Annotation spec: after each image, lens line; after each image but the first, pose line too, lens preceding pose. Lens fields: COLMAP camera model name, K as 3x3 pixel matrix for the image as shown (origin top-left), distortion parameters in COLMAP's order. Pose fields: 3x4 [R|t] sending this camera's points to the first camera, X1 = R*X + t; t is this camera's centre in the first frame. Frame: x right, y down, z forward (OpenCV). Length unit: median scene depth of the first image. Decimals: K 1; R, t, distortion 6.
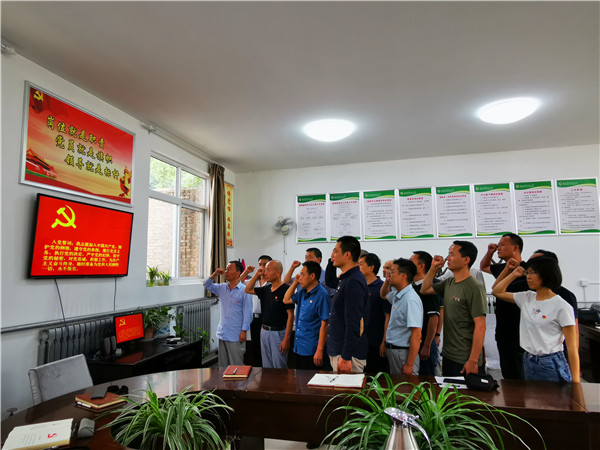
lens RADIAL K [[398.1, 0, 298.6], [0, 398.1, 222.3], [0, 0, 1]] dist [-0.001588, -0.001459]
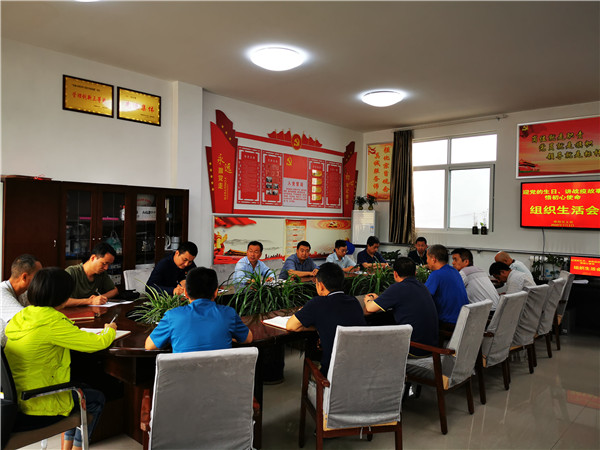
lens RADIAL K [[458.4, 0, 291.2], [0, 458.4, 225.6], [0, 0, 1]] dist [-0.009352, -0.037721]
pose [[-0.473100, 0.015283, -0.880876, 1.344325], [0.087240, 0.995748, -0.029579, 0.075476], [0.876679, -0.090841, -0.472422, 0.791933]]
